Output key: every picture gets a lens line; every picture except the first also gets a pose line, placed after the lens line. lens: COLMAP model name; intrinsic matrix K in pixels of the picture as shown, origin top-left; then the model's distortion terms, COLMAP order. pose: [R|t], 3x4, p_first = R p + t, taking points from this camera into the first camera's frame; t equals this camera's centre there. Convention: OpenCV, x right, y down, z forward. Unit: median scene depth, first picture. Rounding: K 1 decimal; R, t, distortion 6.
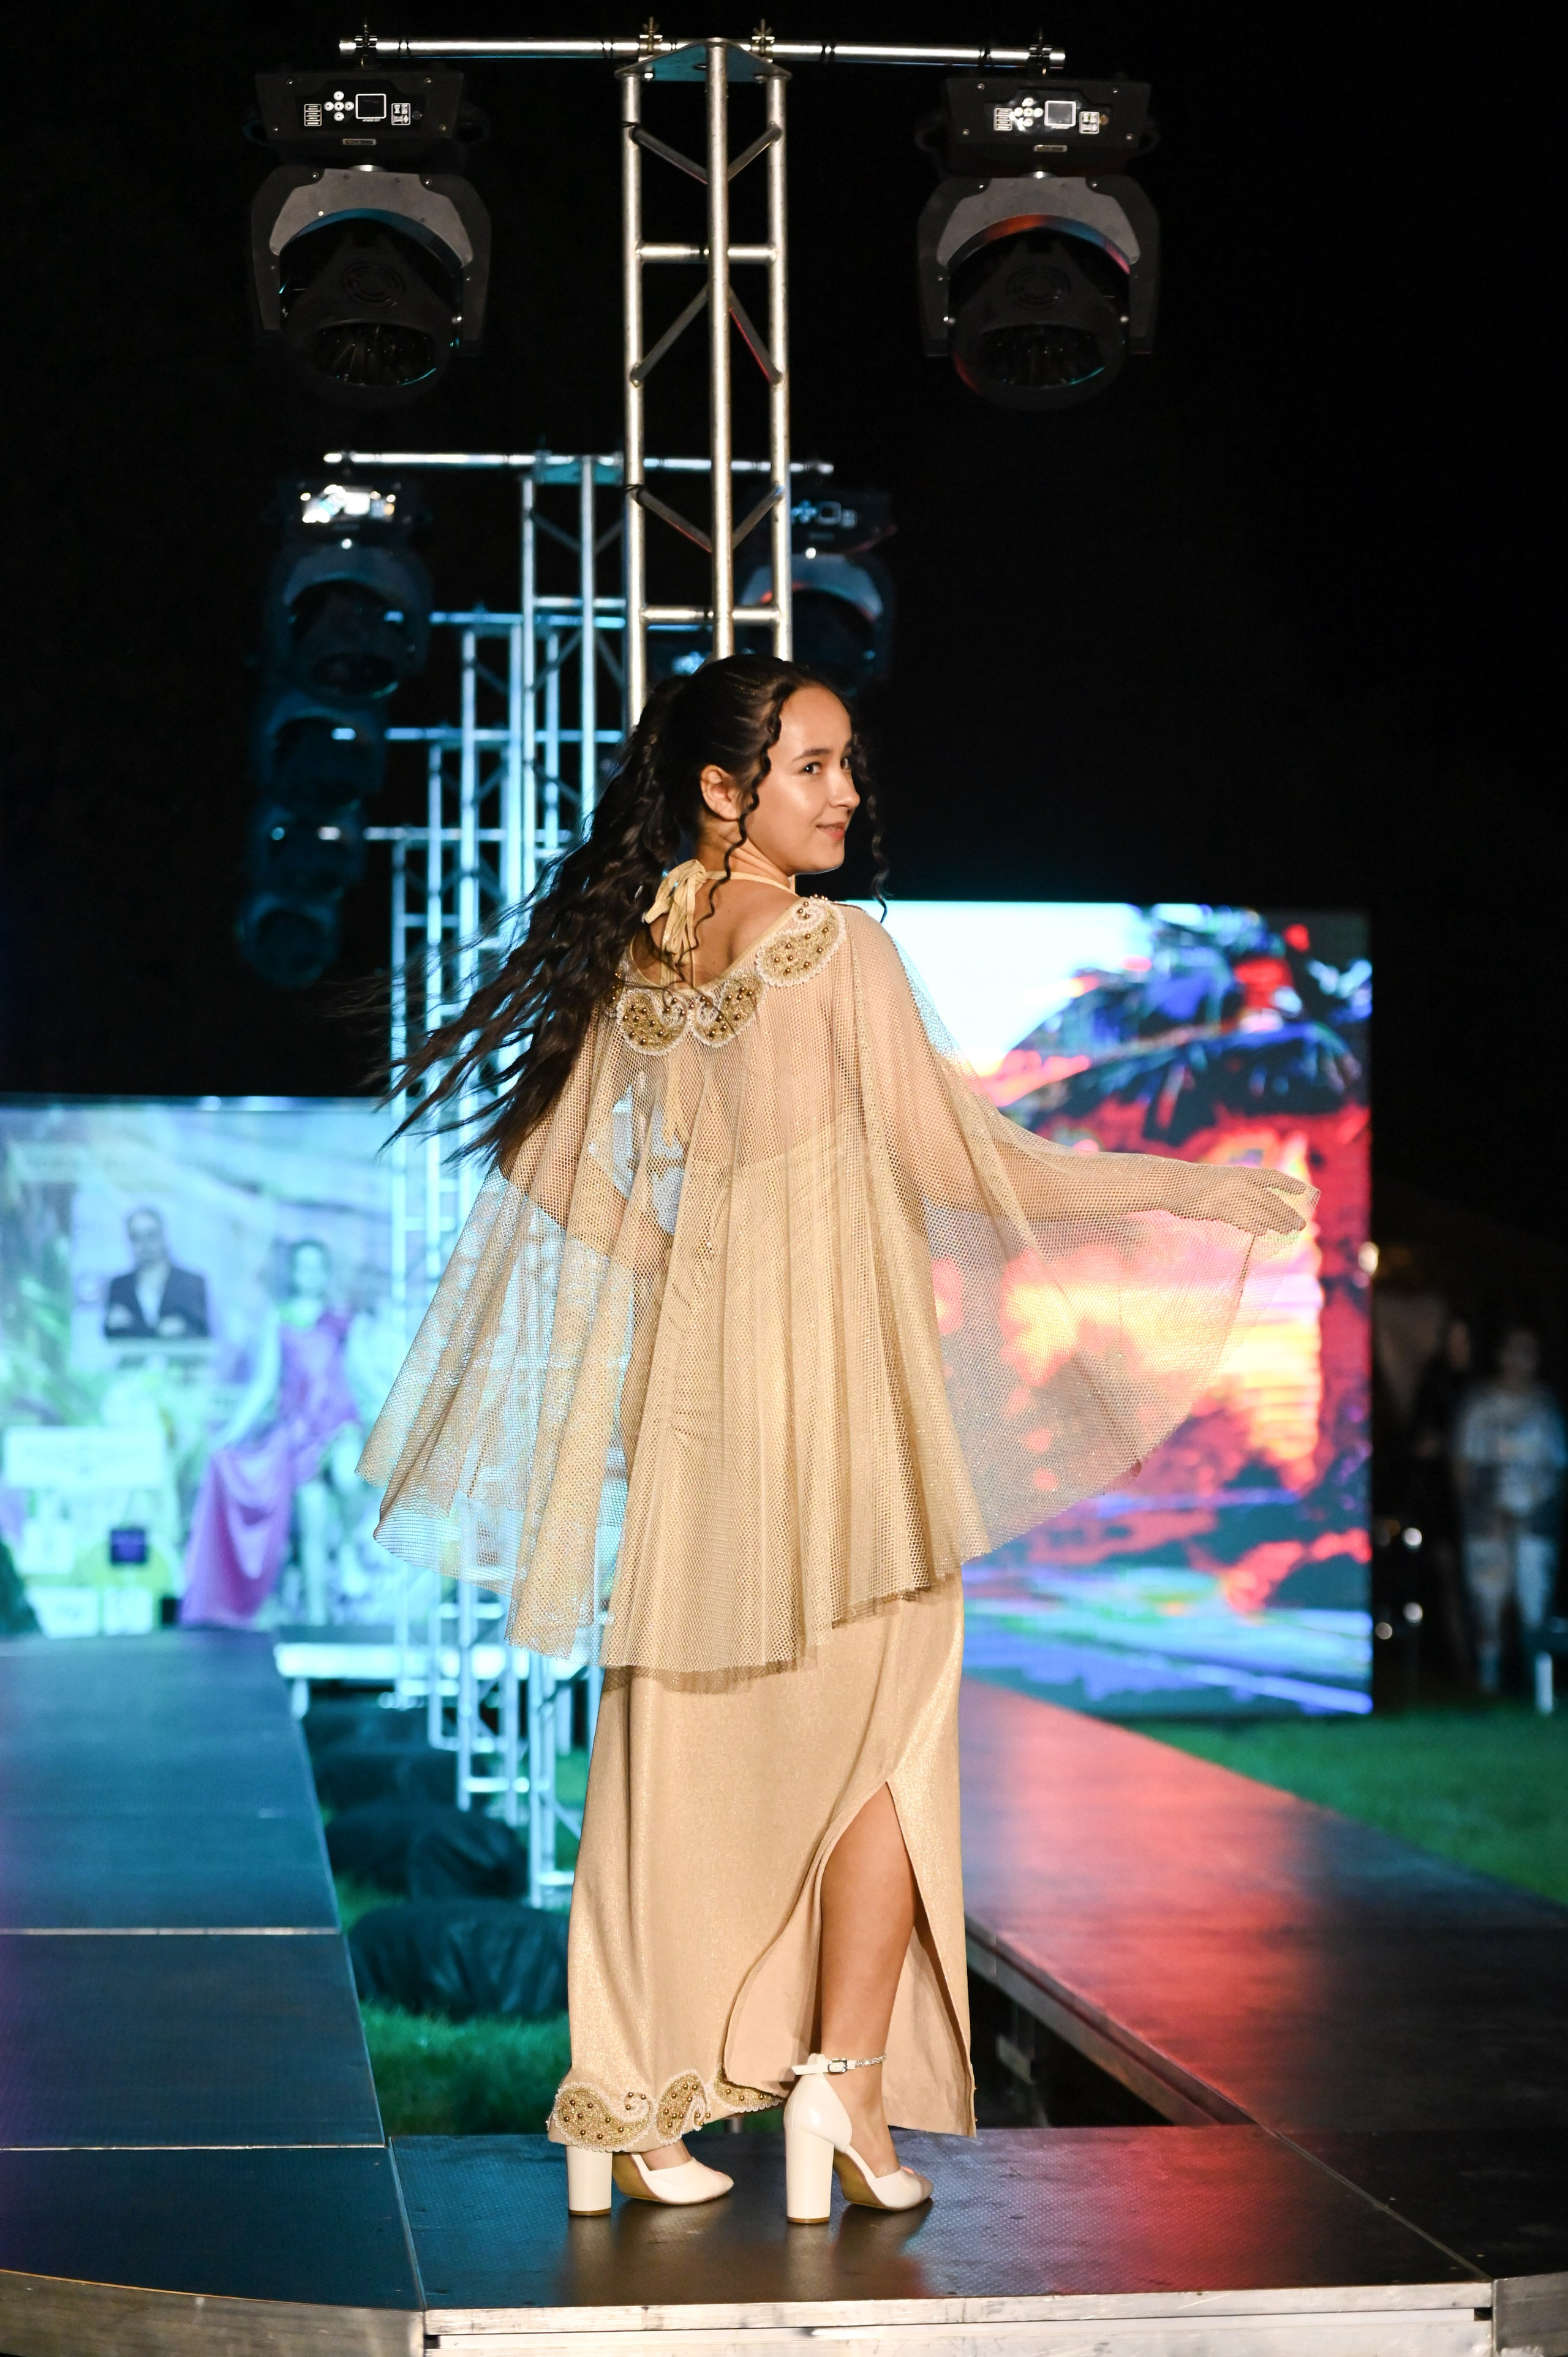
lens RADIAL K [[4768.9, 0, 784.0], [0, 4768.9, 1178.5], [0, 0, 1]] dist [-0.066147, -0.260566]
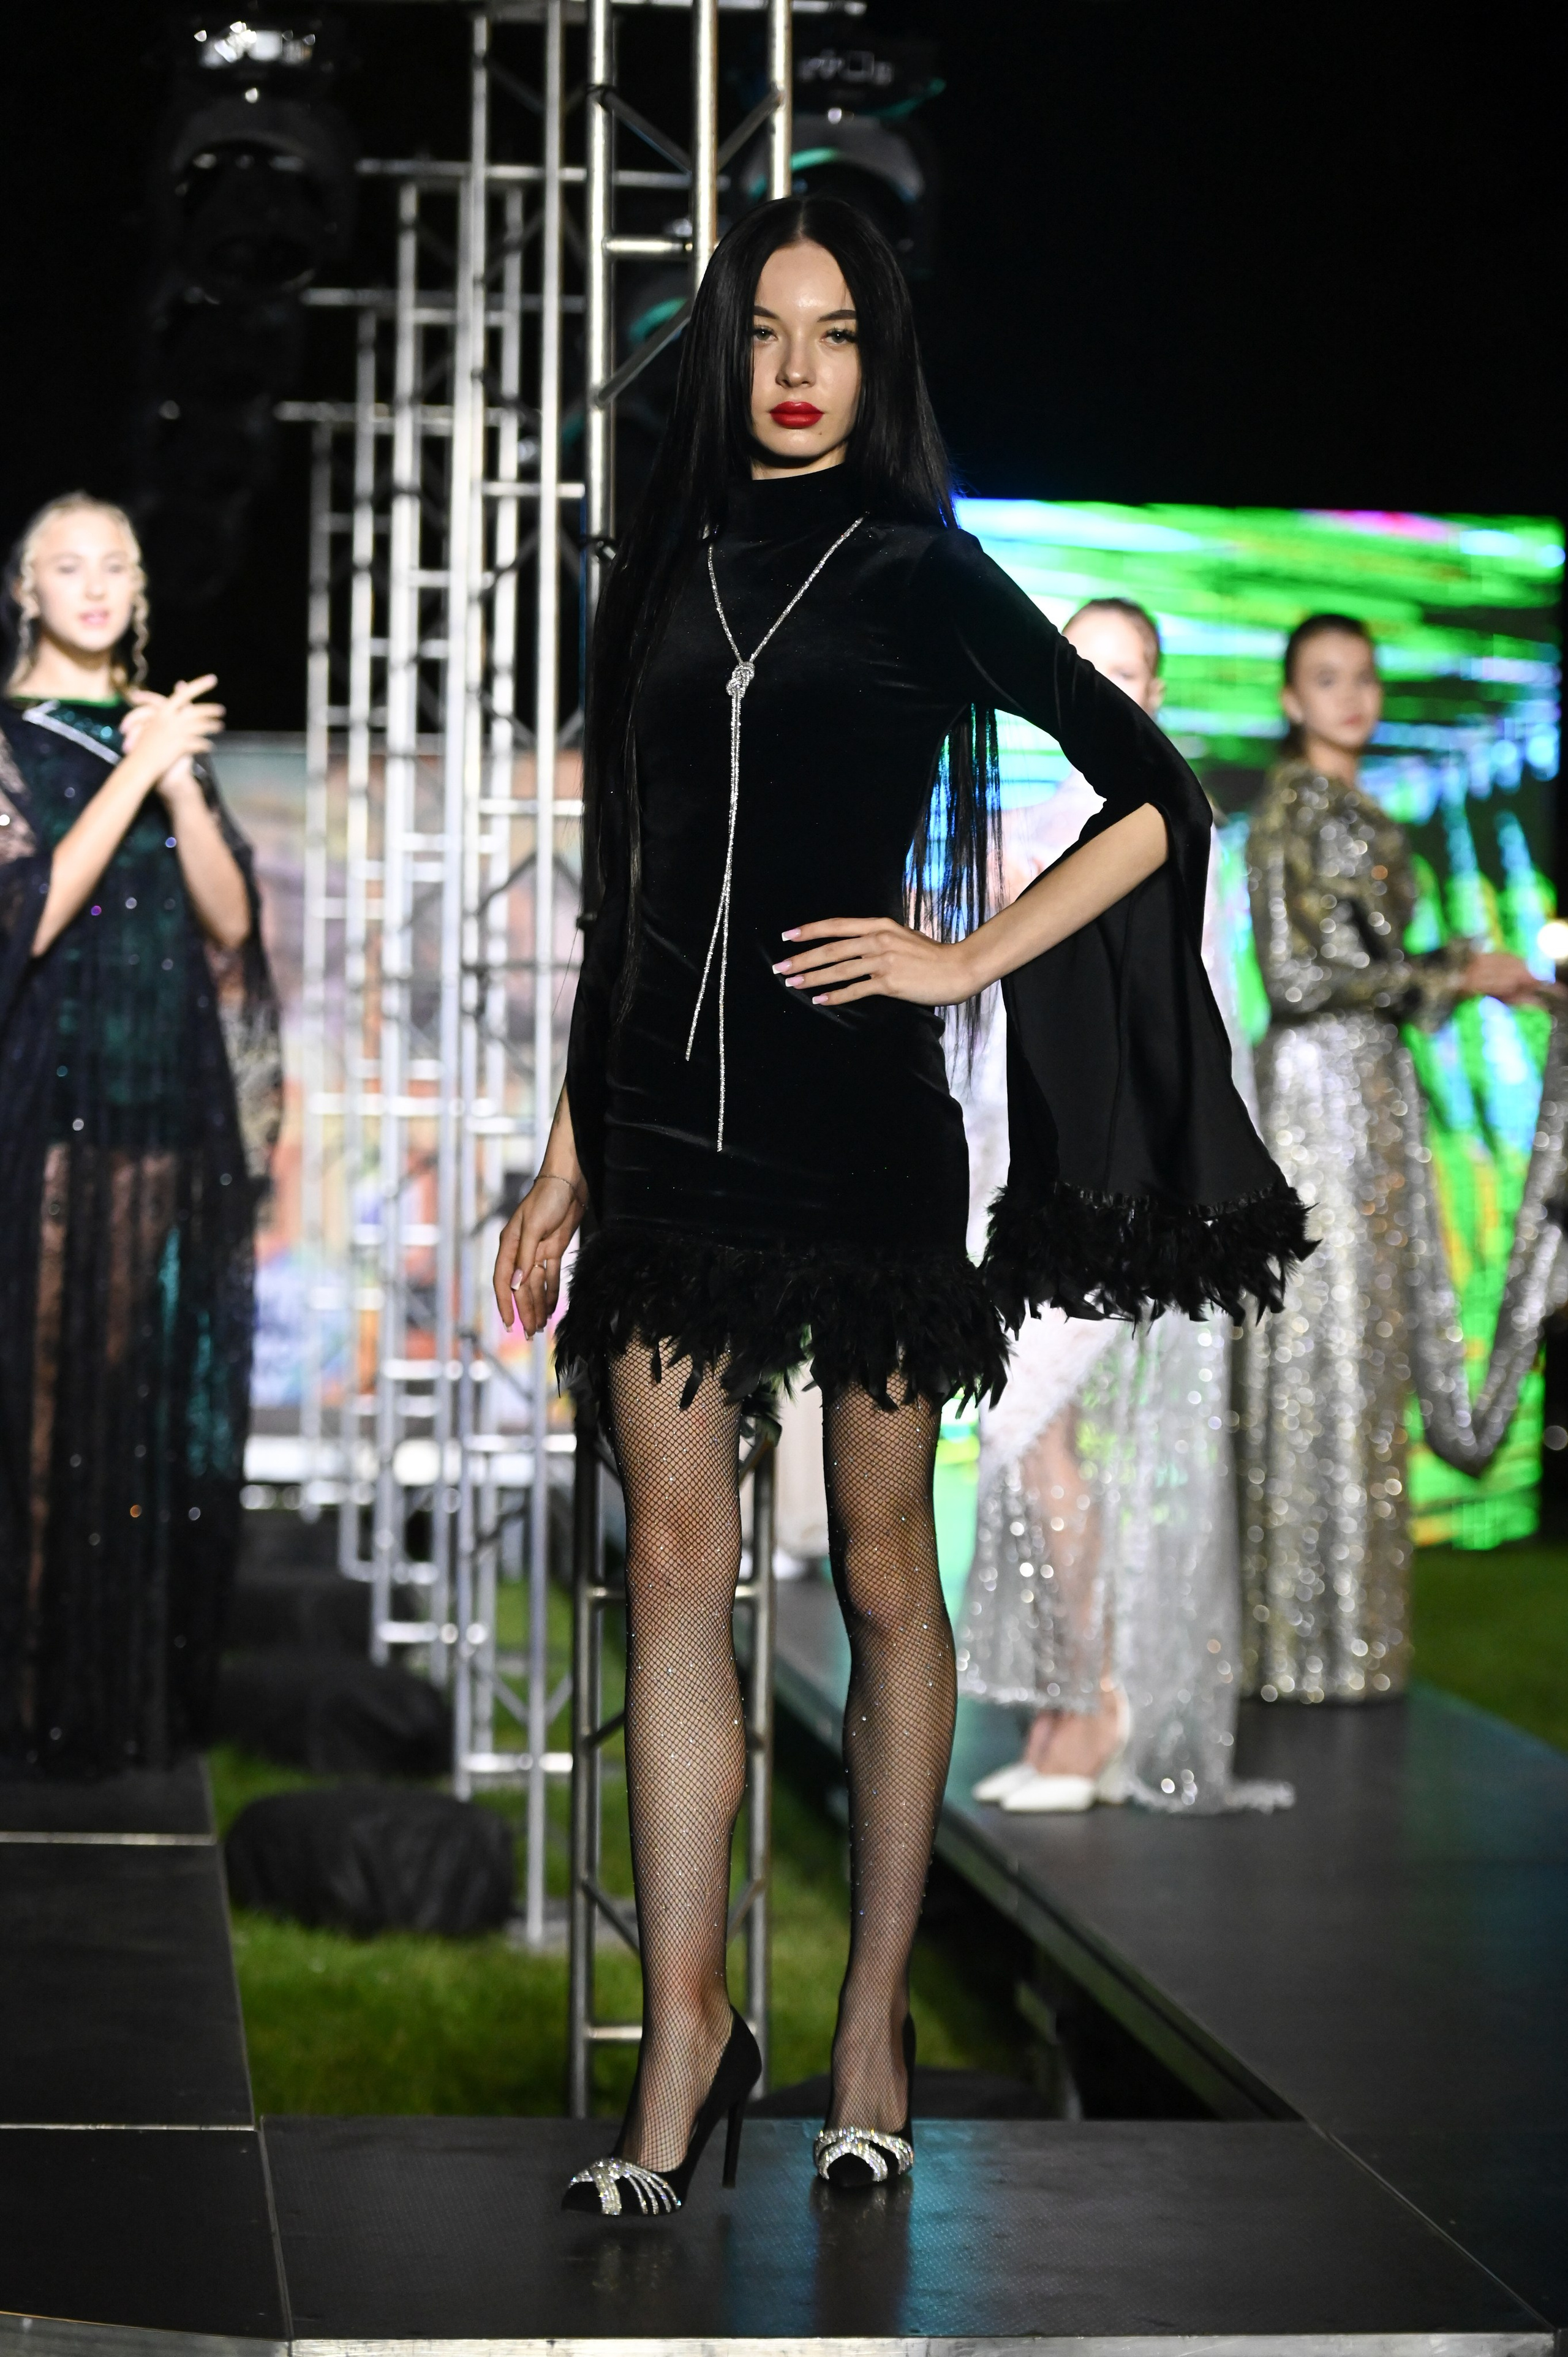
lens RADIAL K [[6188.6, 0, 784.0], [0, 6188.6, 1178.5], [0, 0, 1]] dist [-0.052444, -0.661304]
pose [[0.999795, 0.019078, -0.006803, 0.010736], [-0.018611, 0.997832, 0.063133, -0.026927], [0.007992, -0.062994, 0.997982, -0.058693]]
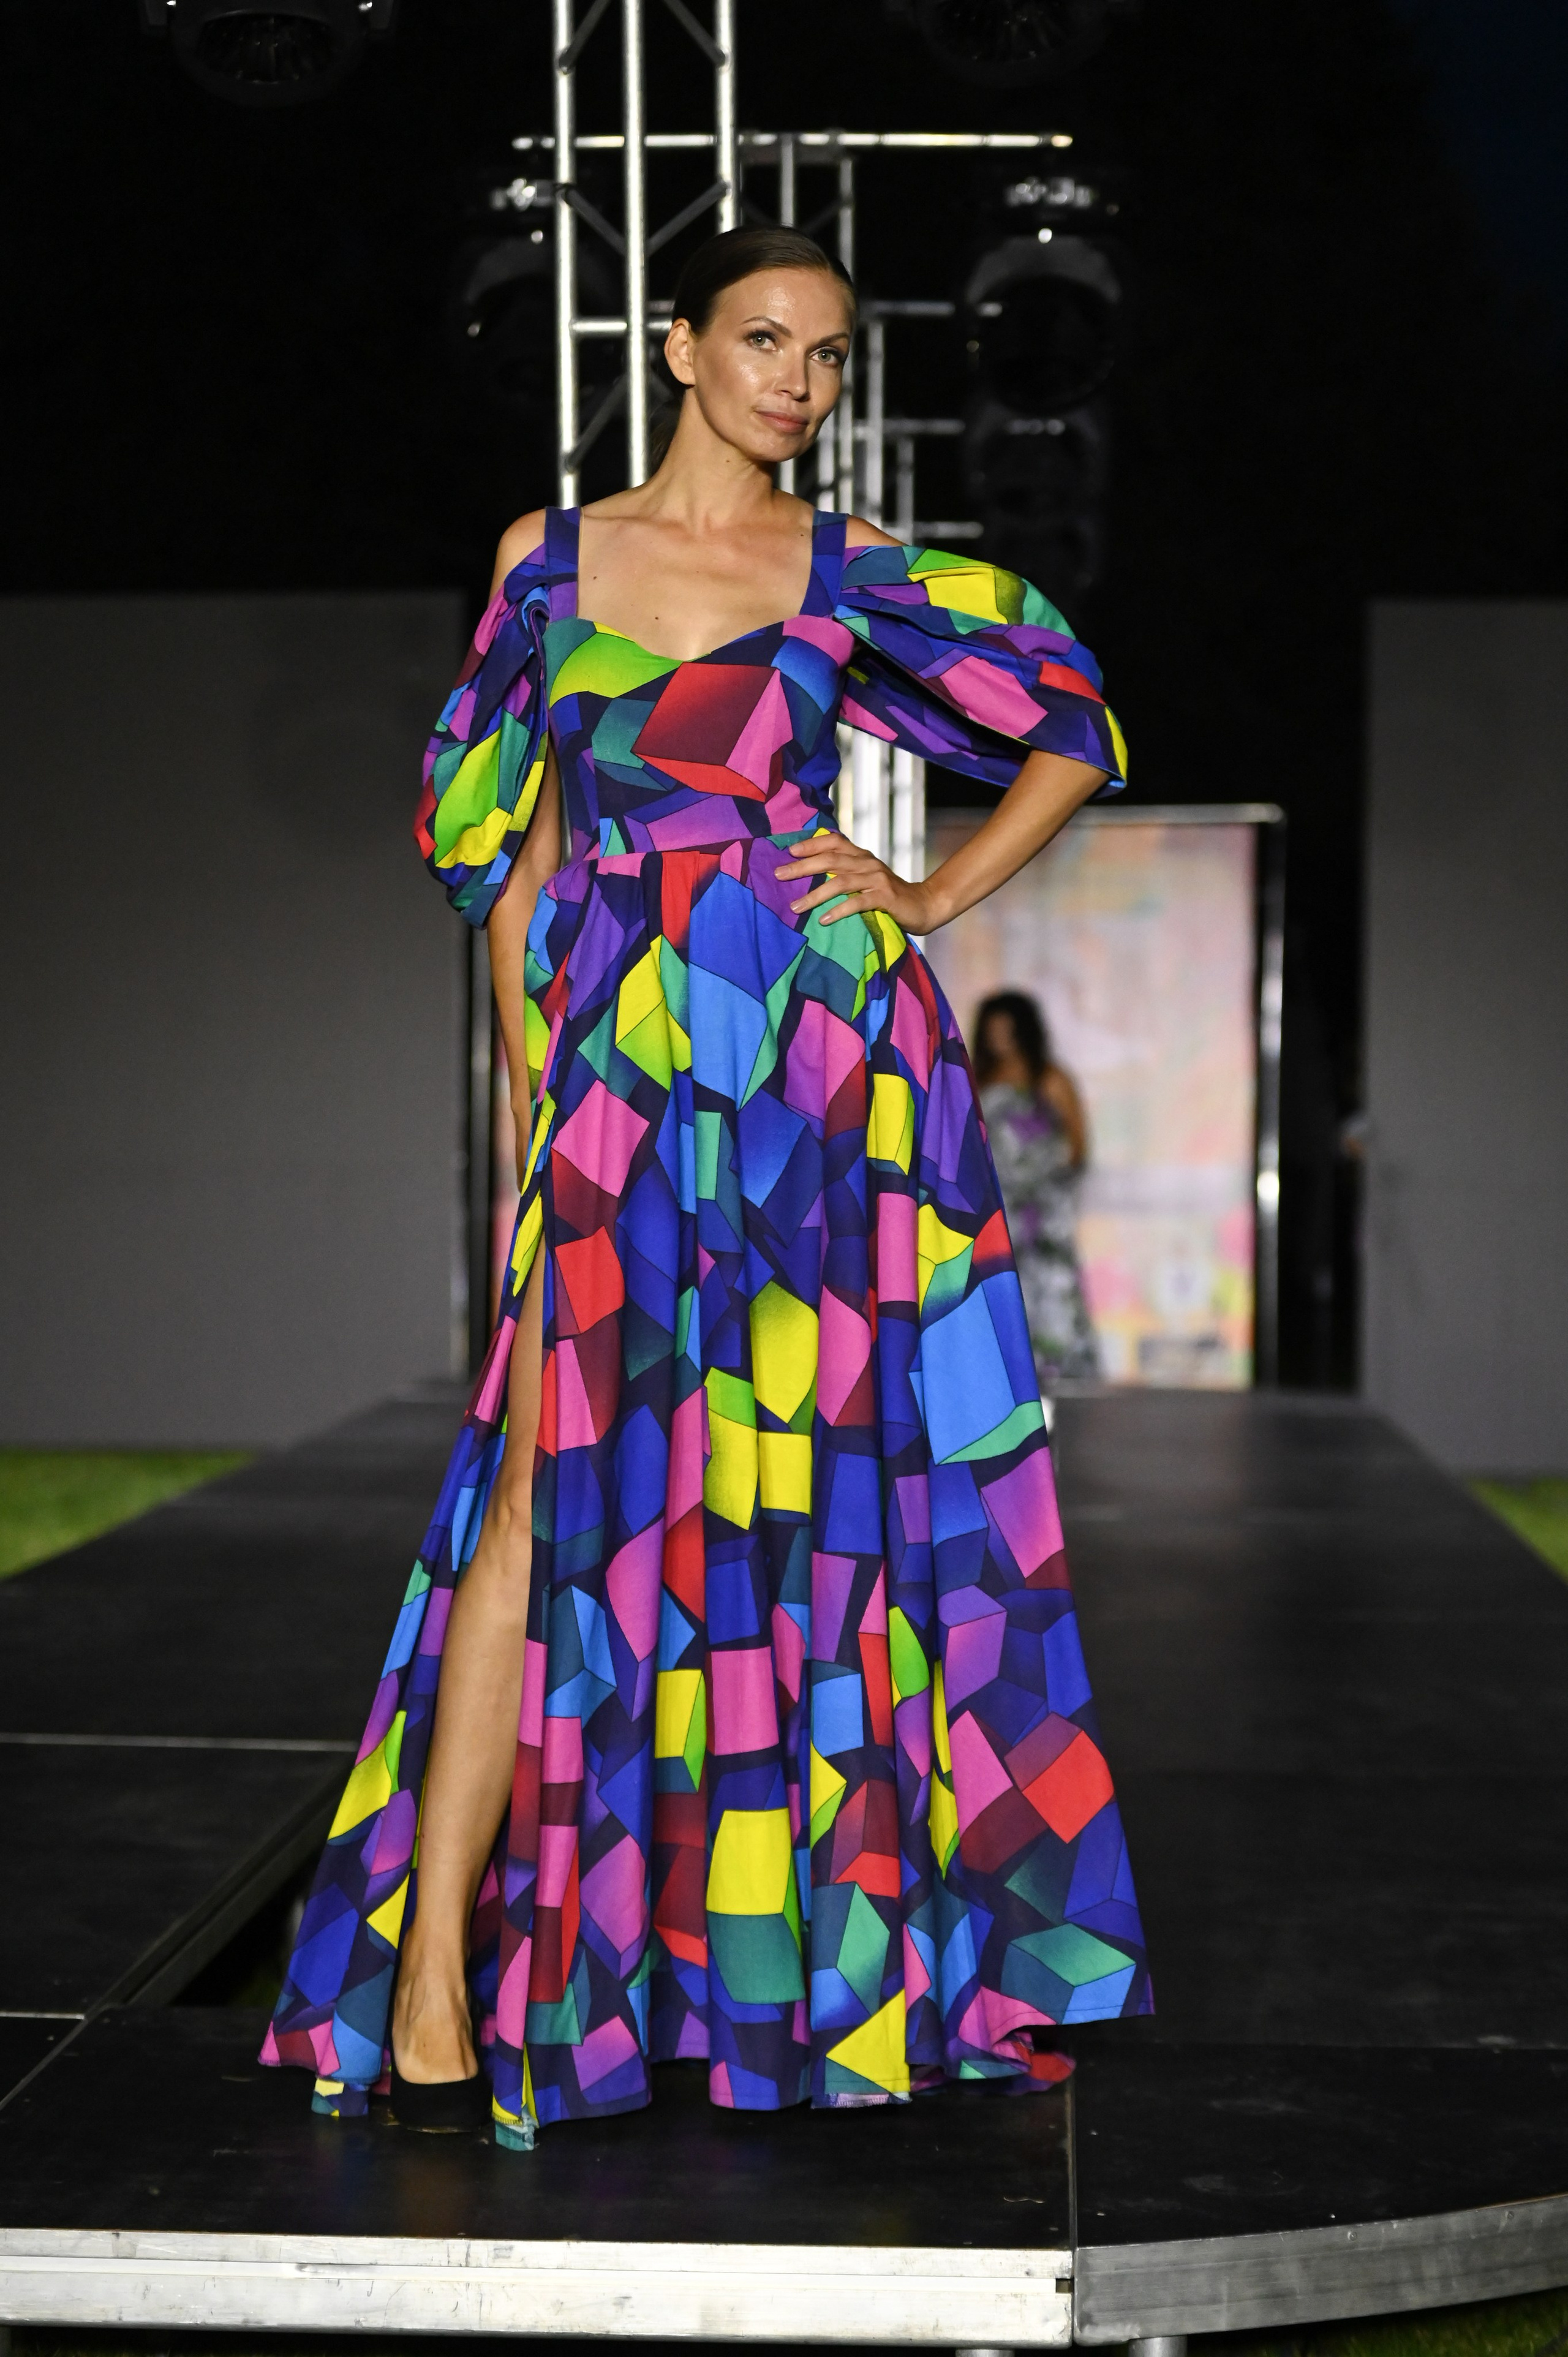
lens RADIAL K [[4996.3, 0, 784.0], [0, 4996.3, 1178.5], [0, 0, 1]] dist [-0.065530, -0.330320]
pose [[0.984694, 0.010514, -0.173972, 0.175914], [0.000508, 0.998001, 0.063190, -0.016659], [0.174289, -0.062311, 0.982721, 0.065138]]
